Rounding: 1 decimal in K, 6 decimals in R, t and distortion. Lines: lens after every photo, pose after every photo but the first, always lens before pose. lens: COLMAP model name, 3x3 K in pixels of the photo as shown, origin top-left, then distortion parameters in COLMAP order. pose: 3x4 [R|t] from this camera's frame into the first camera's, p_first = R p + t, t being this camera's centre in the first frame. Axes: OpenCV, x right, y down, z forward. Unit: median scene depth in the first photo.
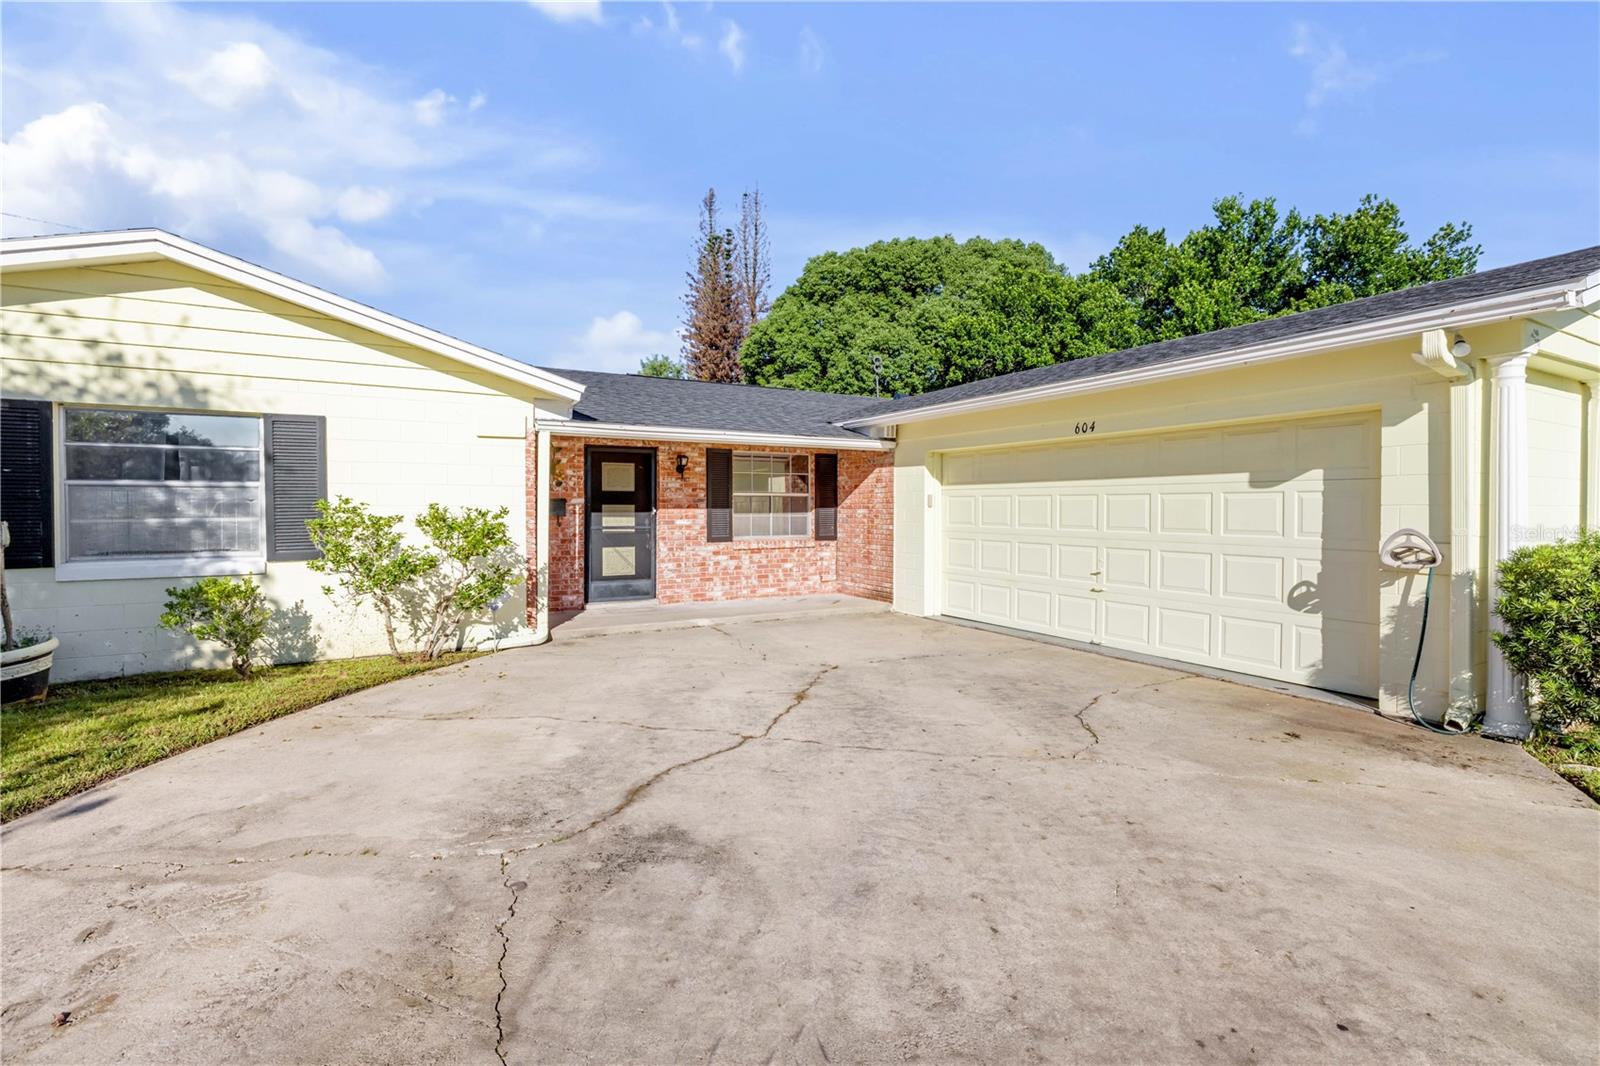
lens RADIAL K [[672.7, 0, 780.4], [0, 672.7, 506.4], [0, 0, 1]] dist [-0.001525, 0.000041]
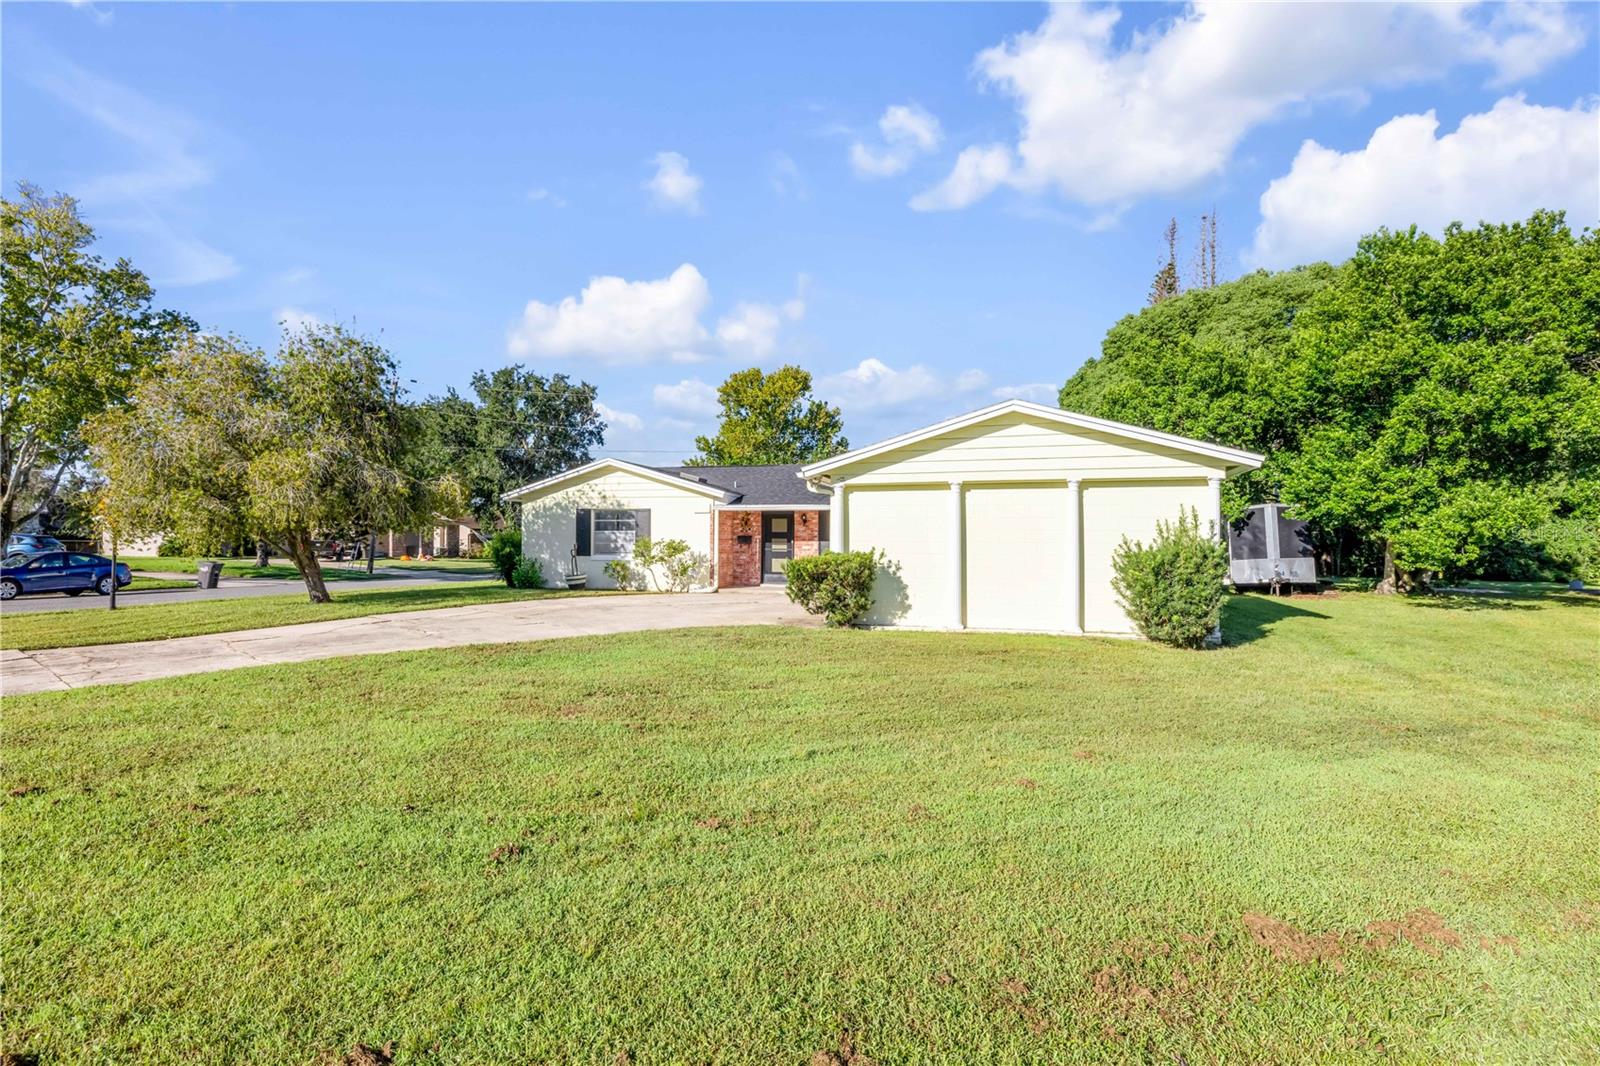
lens RADIAL K [[679.2, 0, 858.5], [0, 679.2, 534.7], [0, 0, 1]] dist [-0.001930, -0.000108]
pose [[0.763979, 0.000822, -0.645240, 1.266953], [-0.002274, 0.999996, -0.001418, -0.012124], [0.645237, 0.002551, 0.763979, -0.453535]]
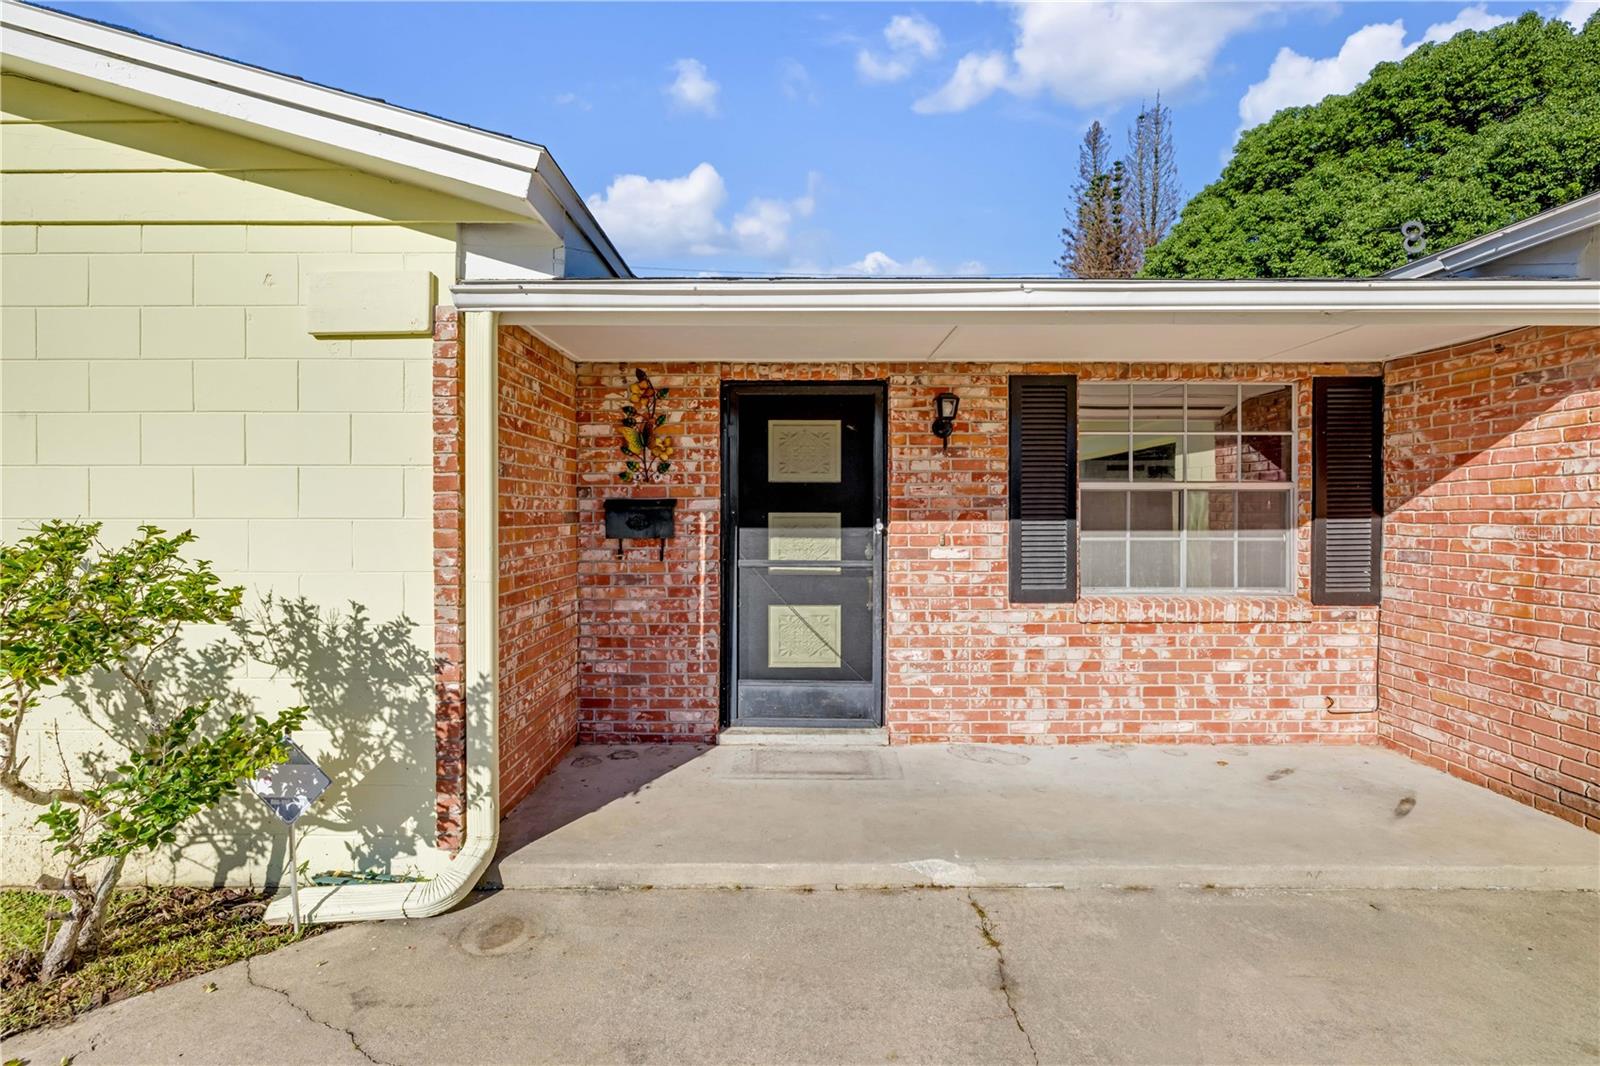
lens RADIAL K [[697.9, 0, 805.7], [0, 697.9, 521.7], [0, 0, 1]] dist [-0.009279, 0.000817]
pose [[0.876554, 0.006844, -0.481255, -0.012211], [0.000710, 0.999879, 0.015513, -0.003177], [0.481304, -0.013940, 0.876443, 0.558291]]
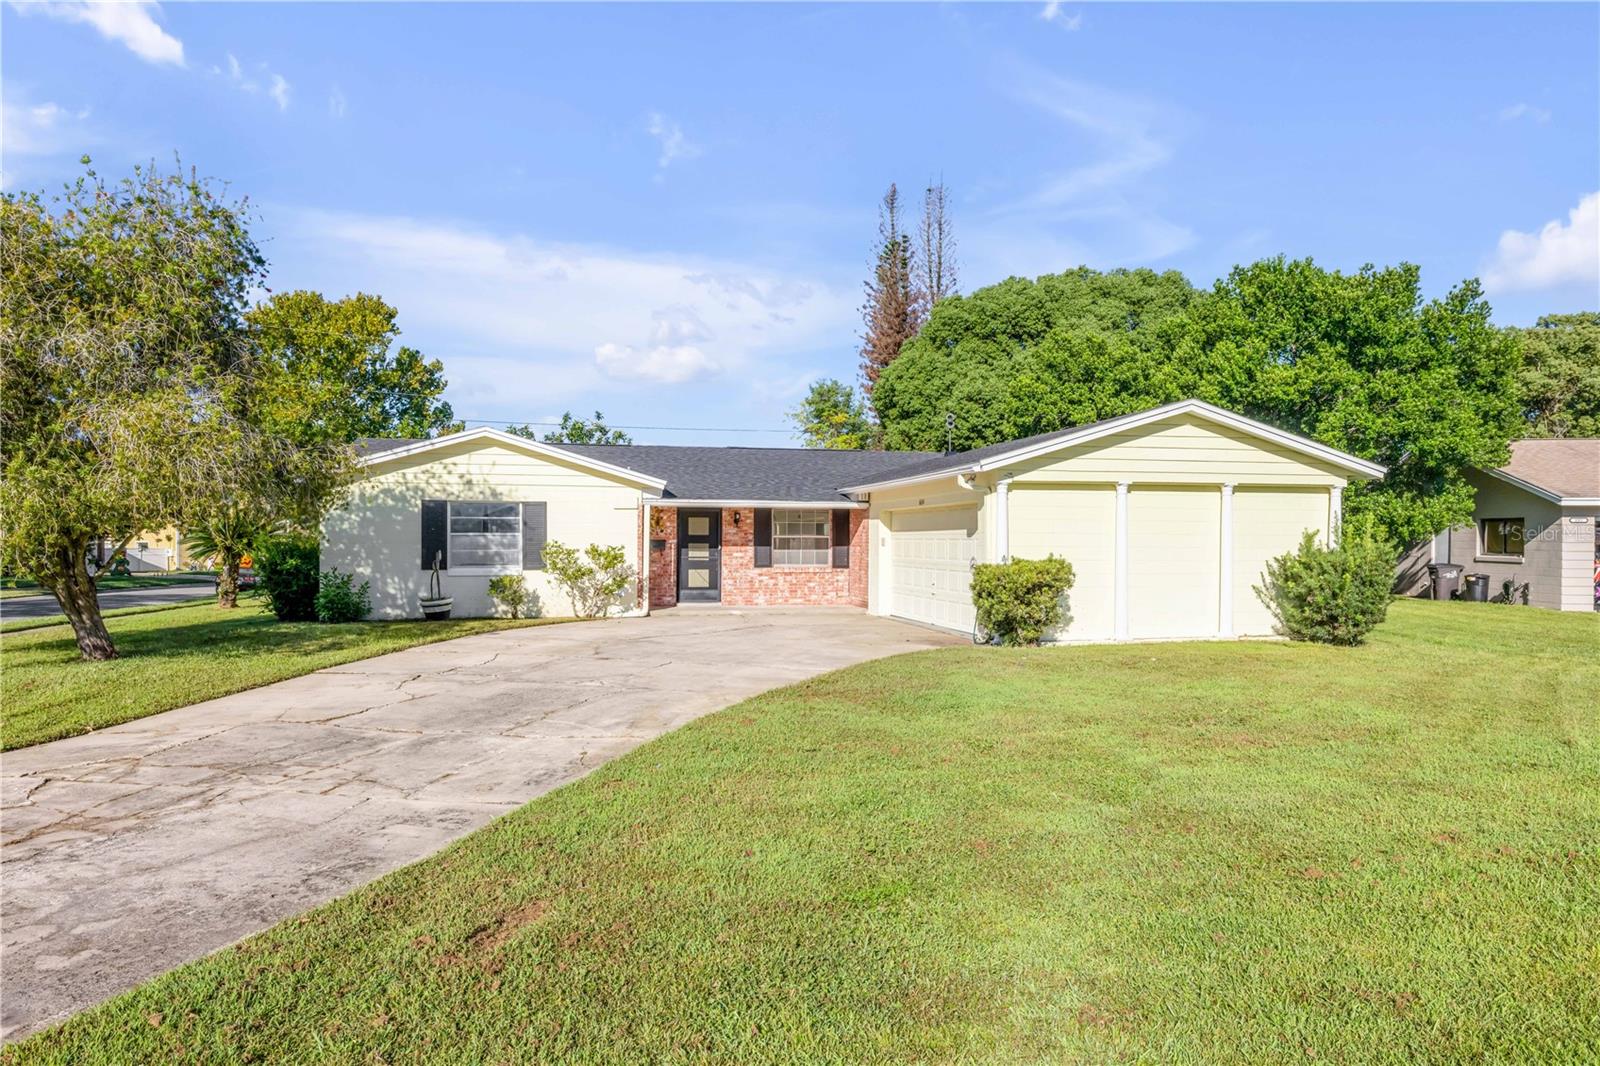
lens RADIAL K [[870.0, 0, 800.0], [0, 870.0, 533.0], [0, 0, 1]] dist [0.002303, 0.000287]
pose [[0.965651, 0.000853, -0.259841, 0.516290], [-0.003172, 0.999959, -0.008504, -0.010240], [0.259823, 0.009037, 0.965614, -0.920822]]
